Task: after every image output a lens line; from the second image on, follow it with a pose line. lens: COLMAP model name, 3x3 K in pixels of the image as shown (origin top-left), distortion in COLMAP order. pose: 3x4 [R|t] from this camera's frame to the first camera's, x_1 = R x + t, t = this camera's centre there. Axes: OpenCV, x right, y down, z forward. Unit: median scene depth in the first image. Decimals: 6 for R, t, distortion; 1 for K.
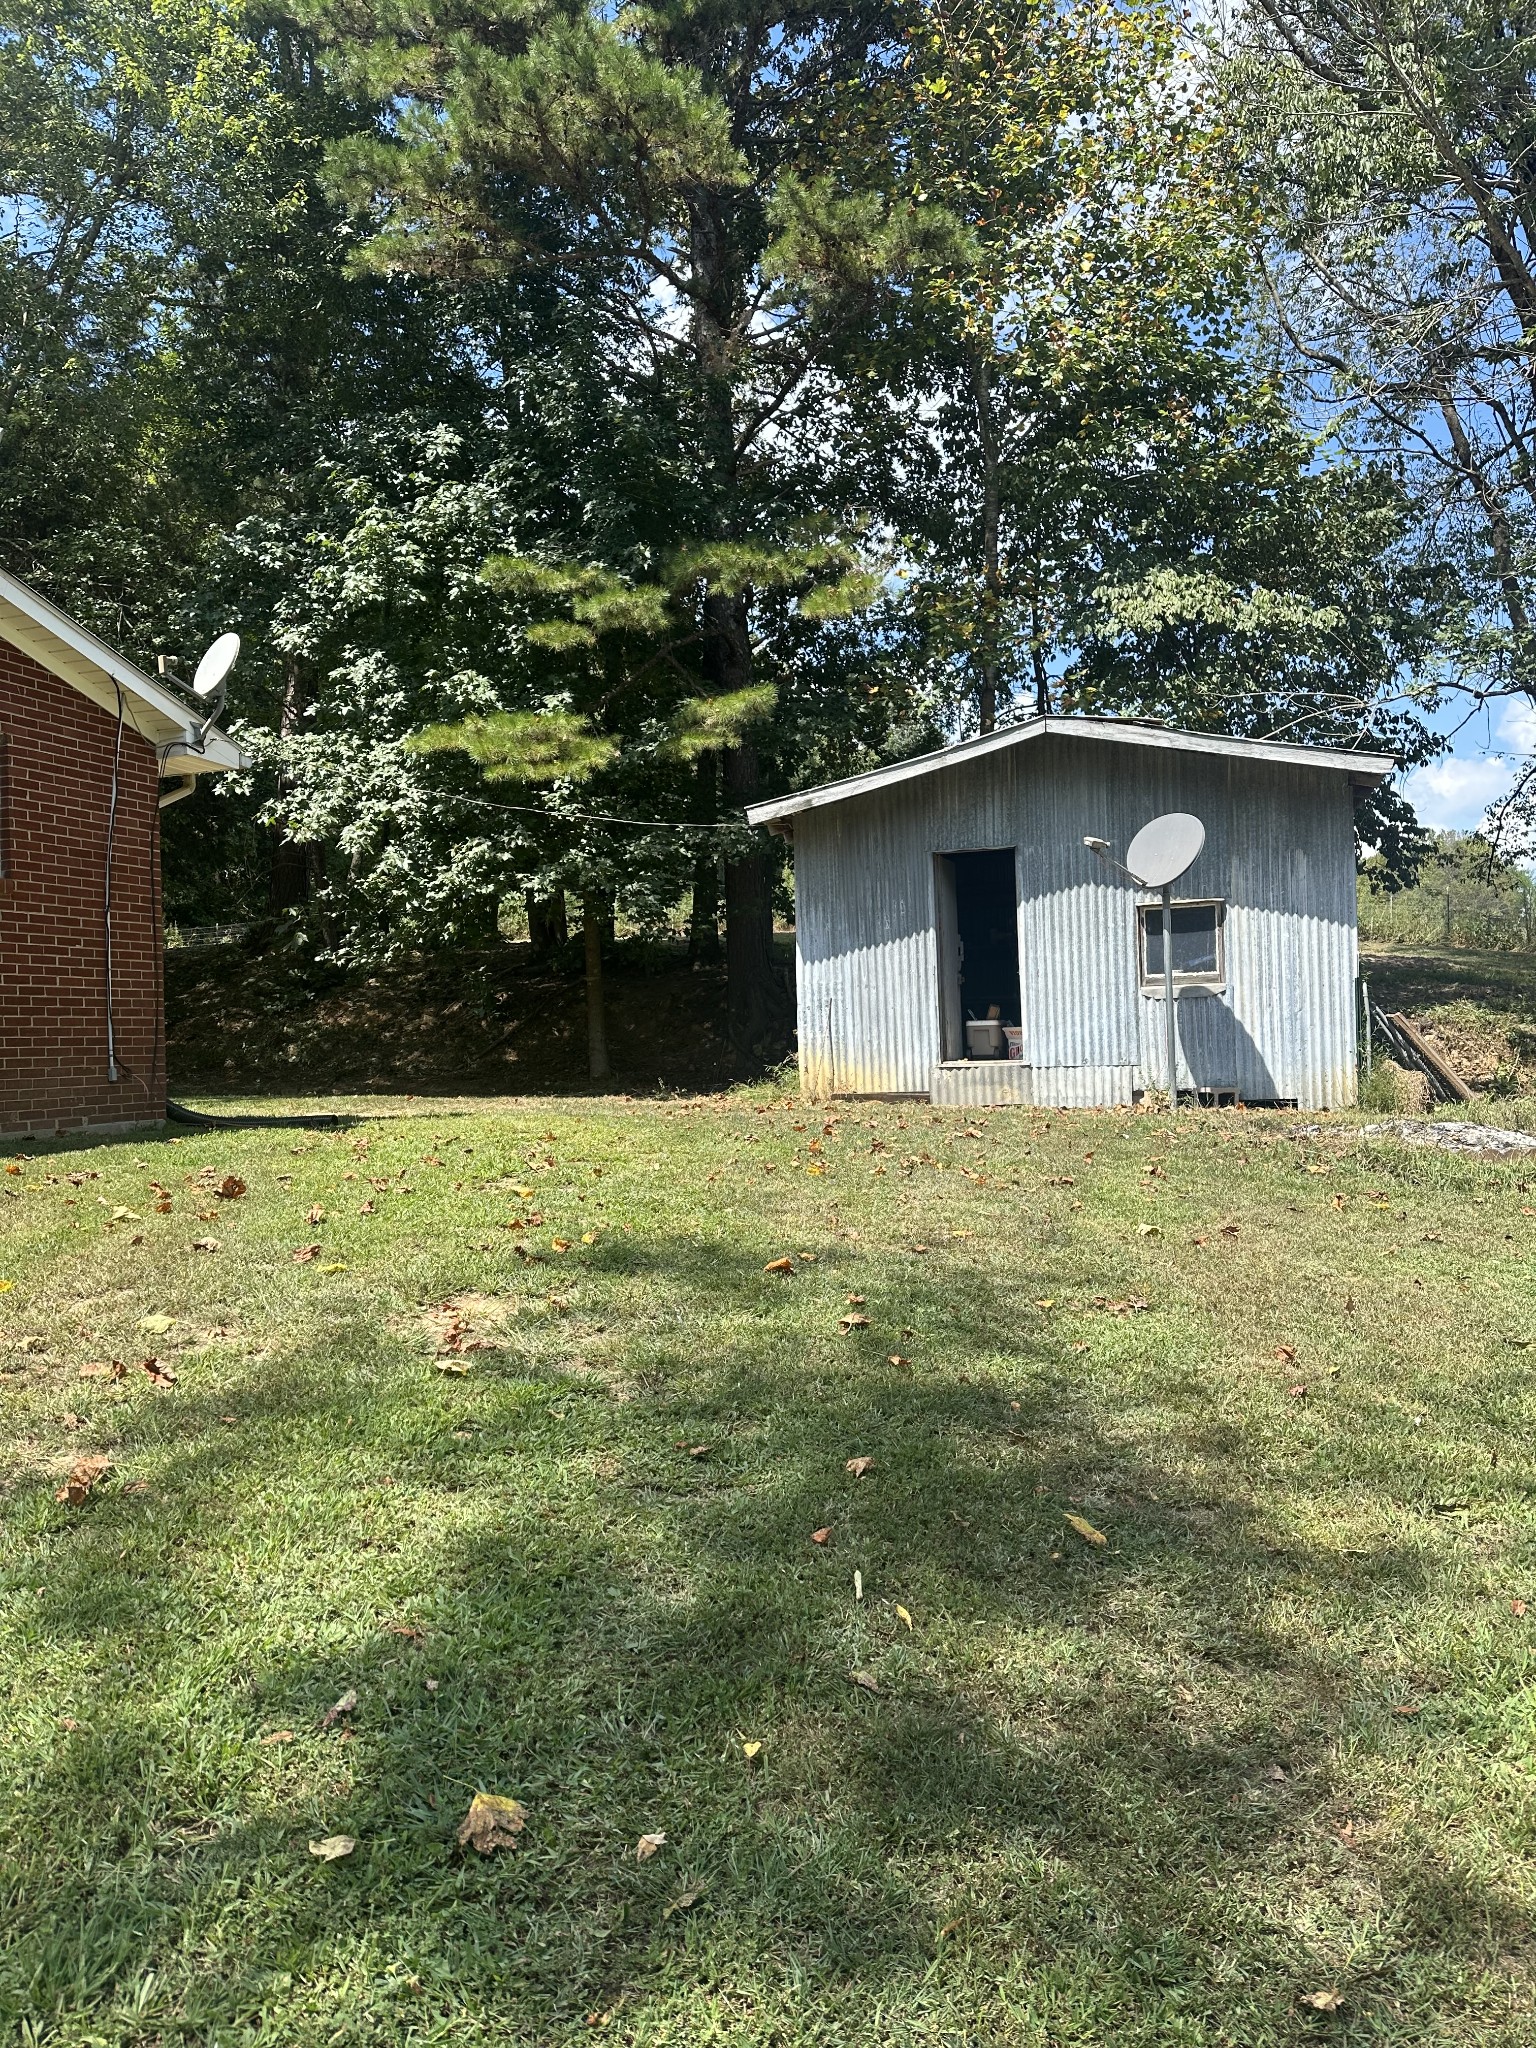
lens RADIAL K [[1434.2, 0, 753.7], [0, 1434.2, 1044.3], [0, 0, 1]] dist [0.038836, -0.068064]
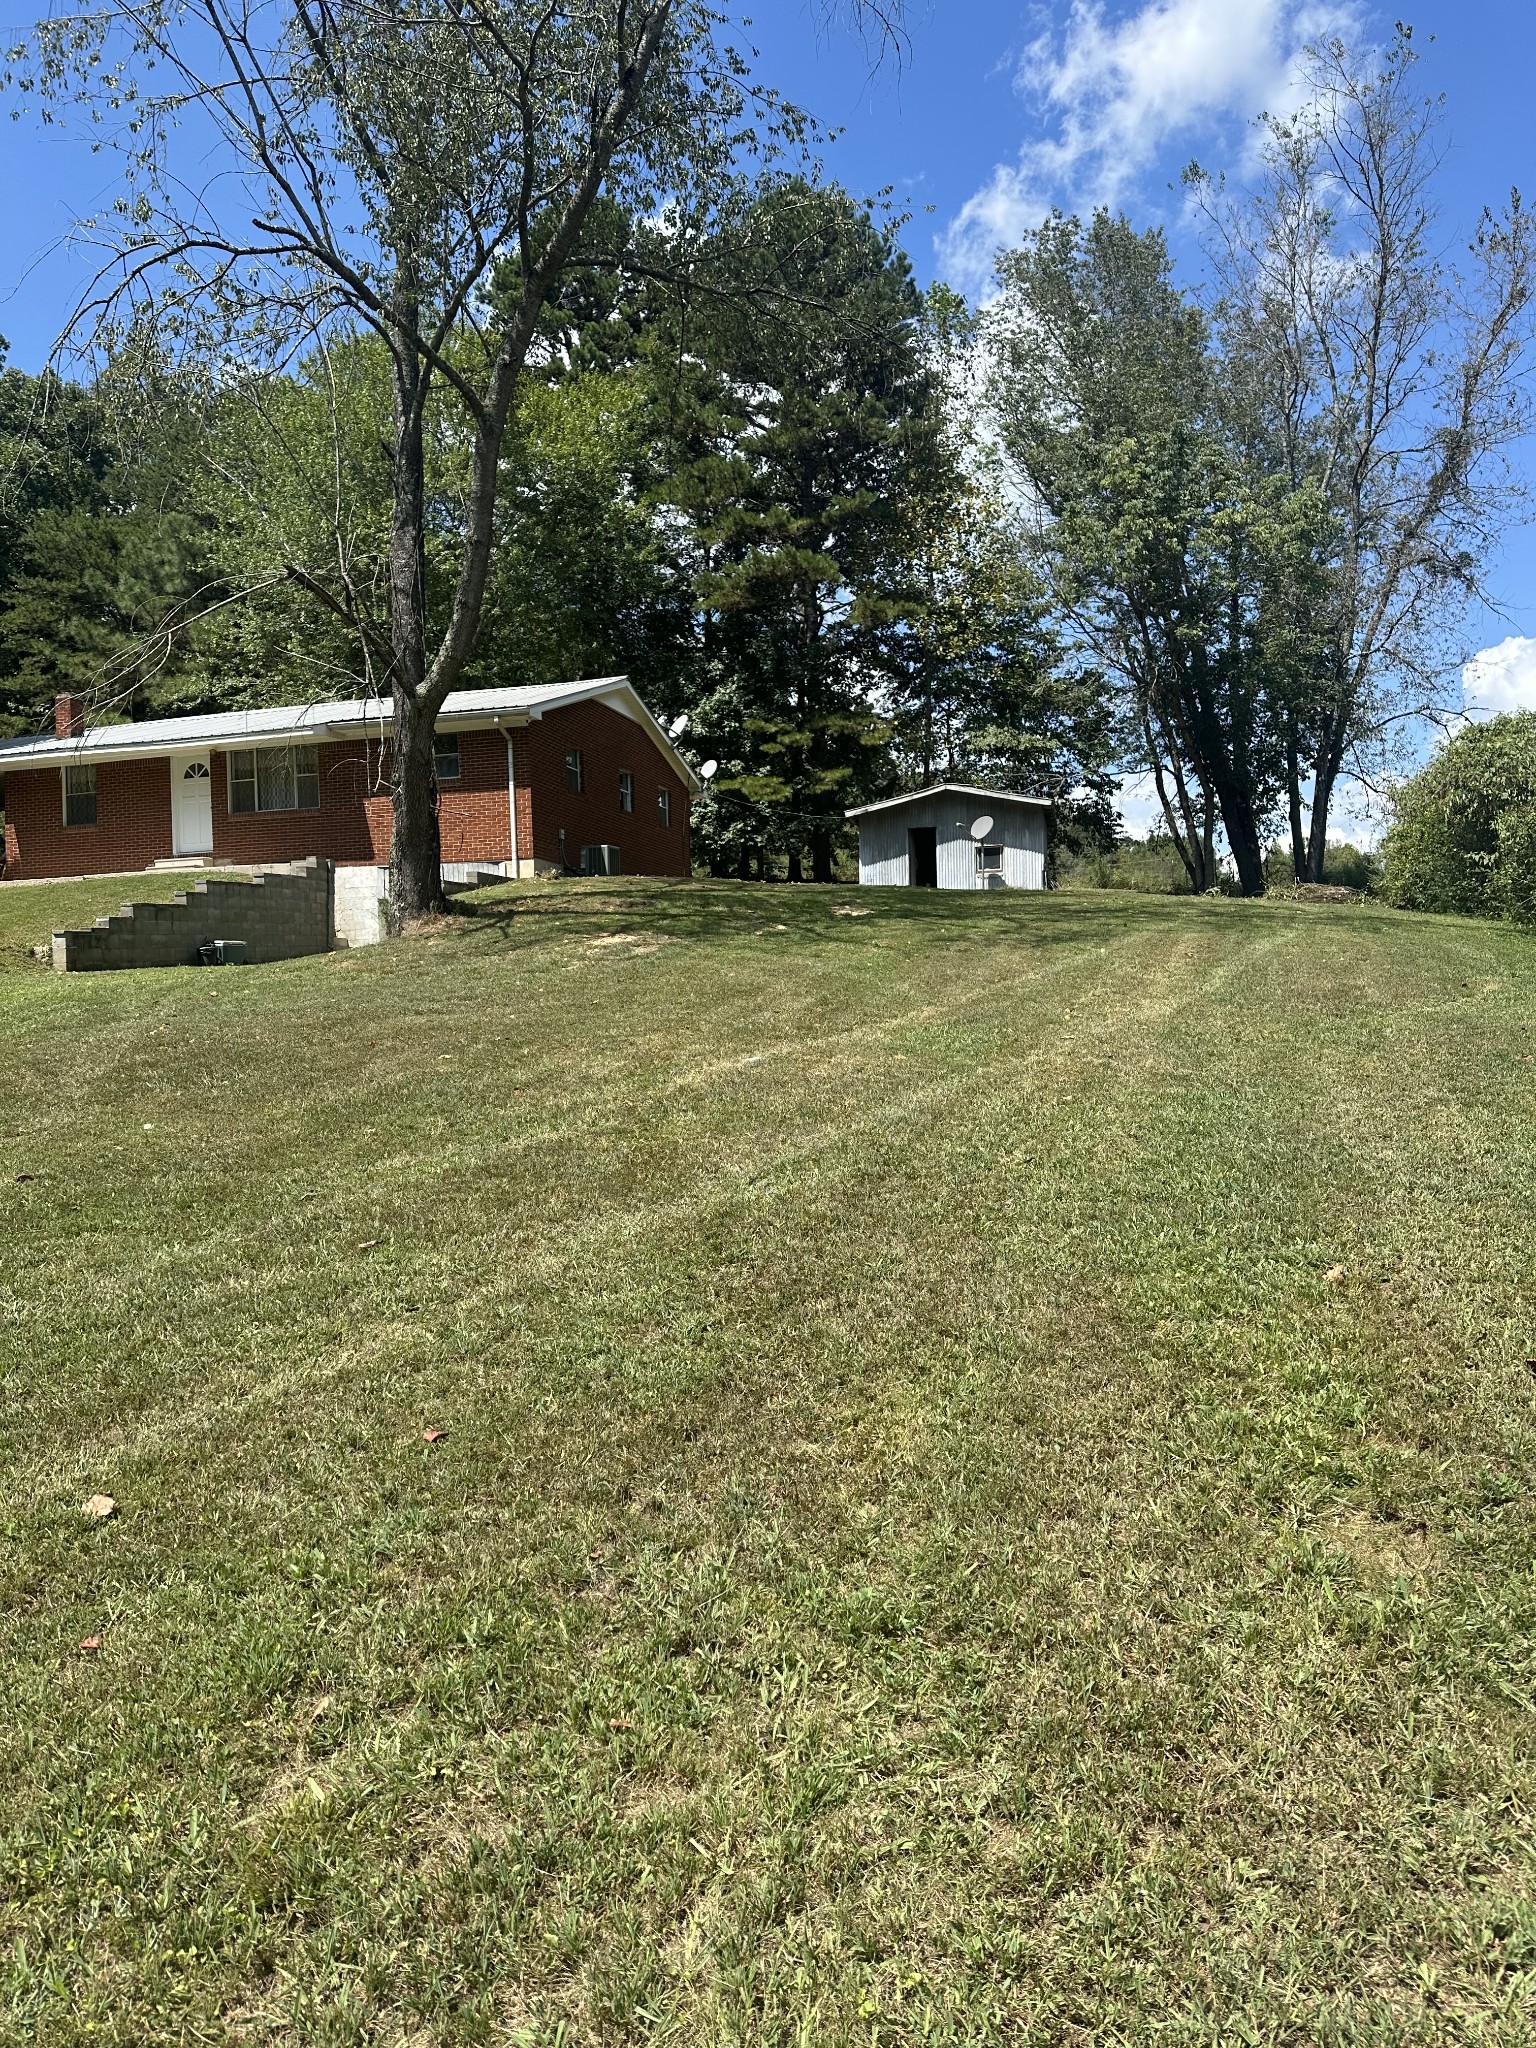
lens RADIAL K [[1434.2, 0, 767.8], [0, 1434.2, 1027.5], [0, 0, 1]] dist [0.038836, -0.068064]
pose [[0.998319, 0.011280, 0.056855, -0.287210], [-0.010468, 0.999839, -0.014565, 0.283569], [-0.057010, 0.013945, 0.998276, -1.695483]]
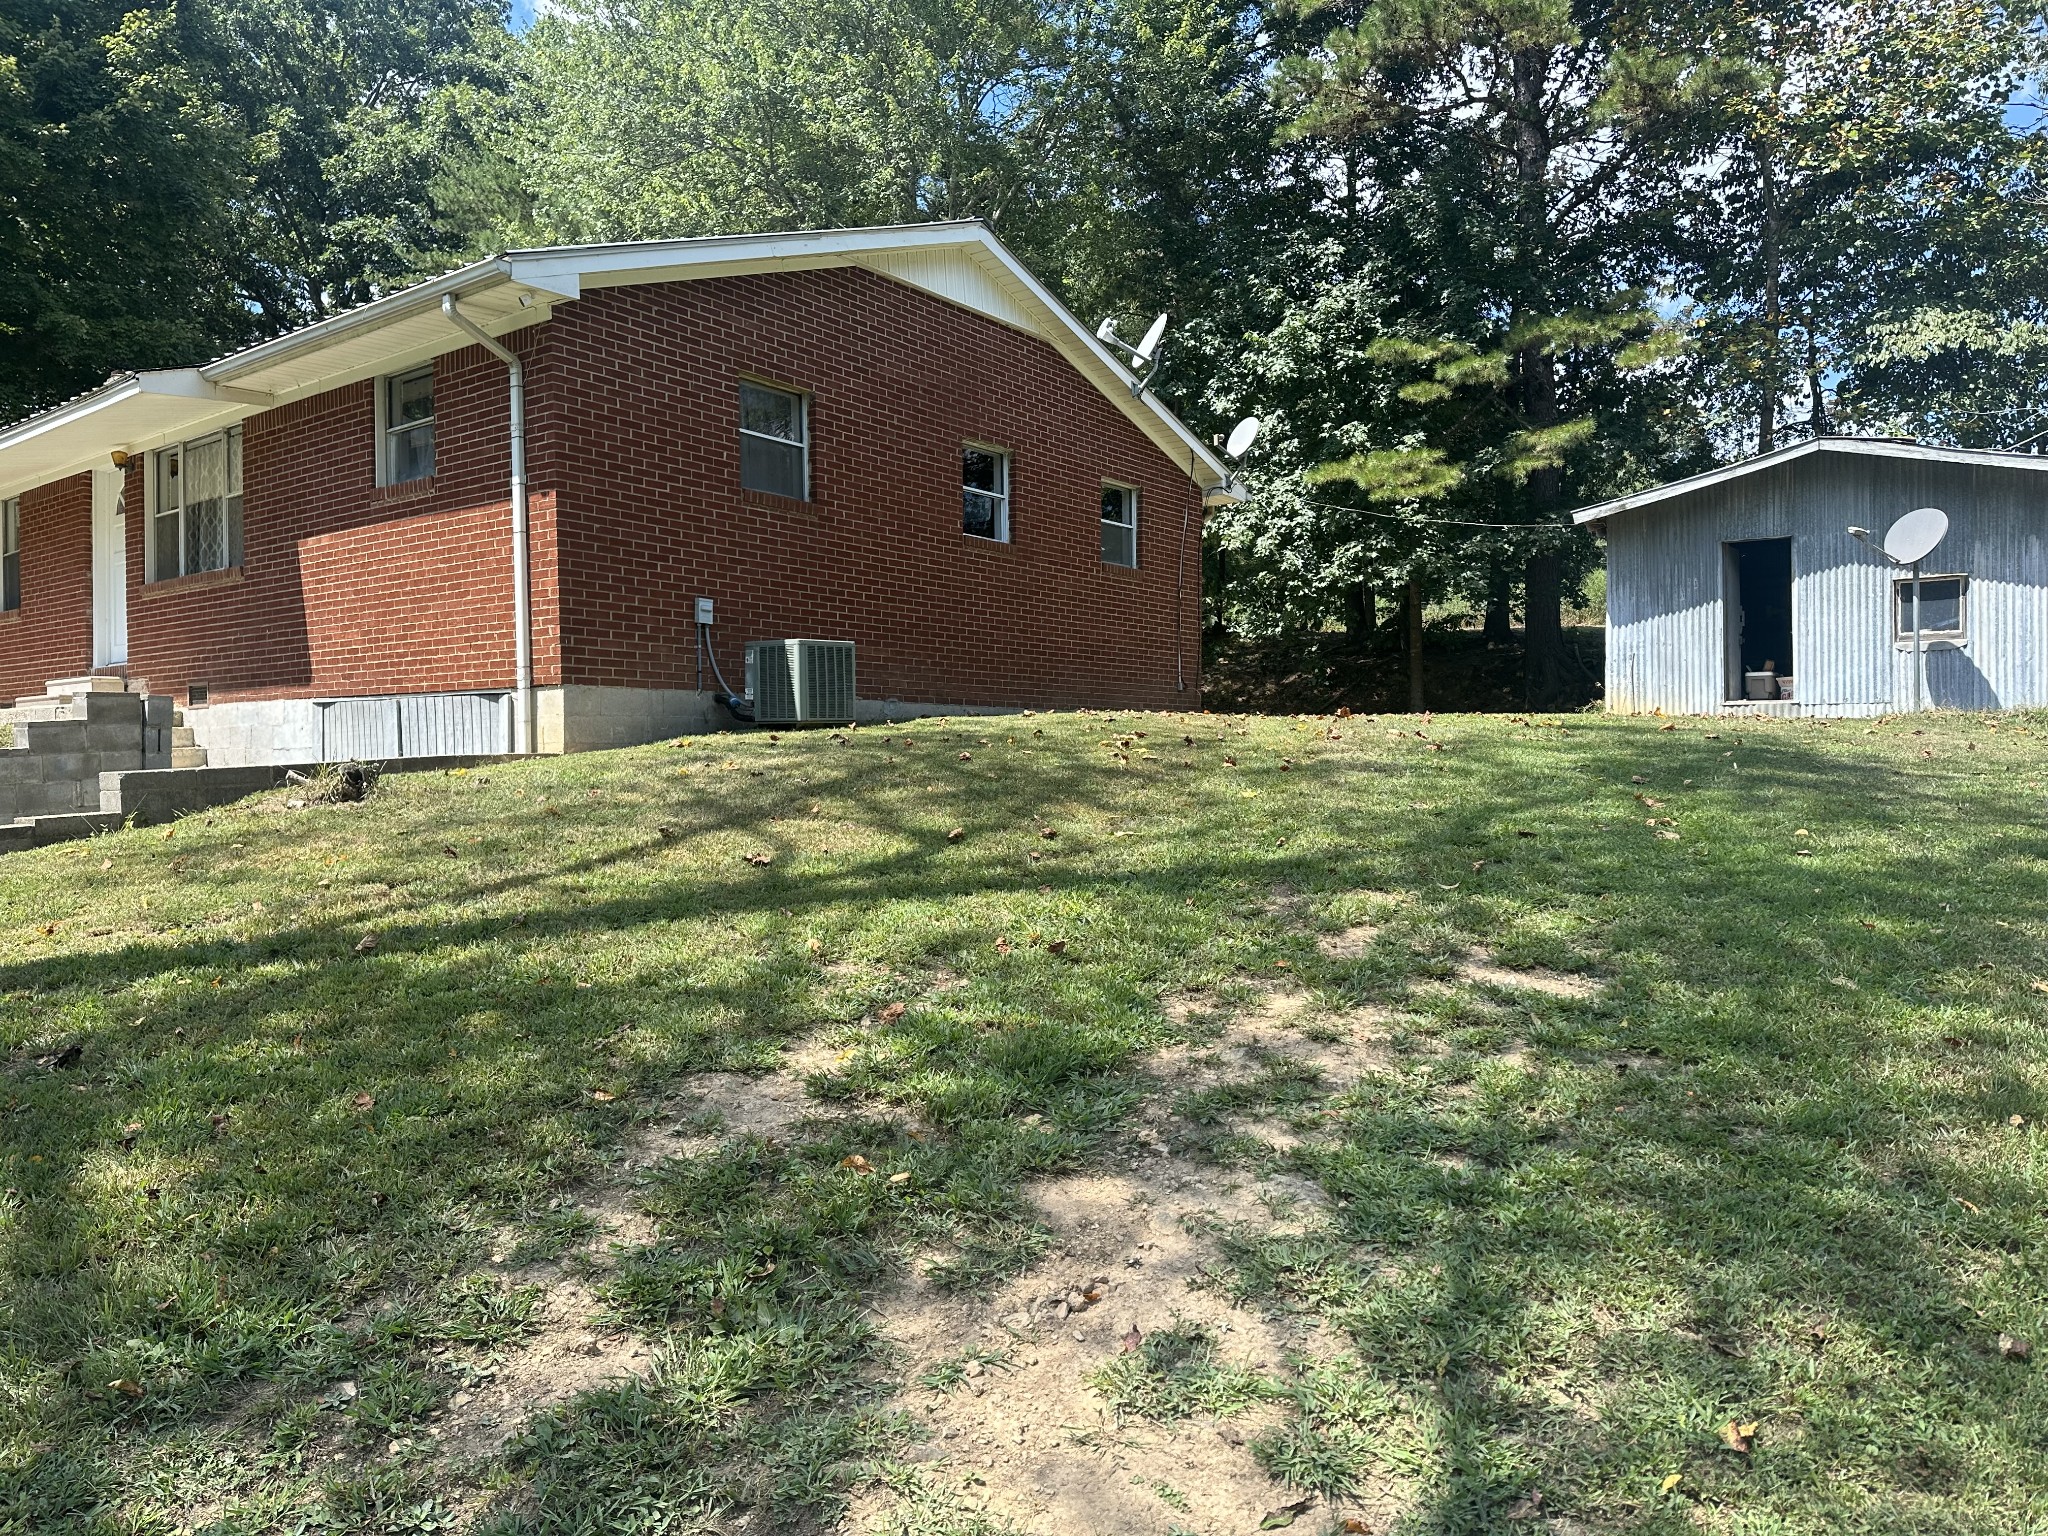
lens RADIAL K [[1434.2, 0, 1010.6], [0, 1434.2, 777.0], [0, 0, 1]] dist [0.038836, -0.068064]
pose [[0.953614, 0.026861, -0.299830, -0.087399], [-0.024007, 0.999625, 0.013200, 0.072902], [0.300072, -0.005390, 0.953901, -0.424177]]
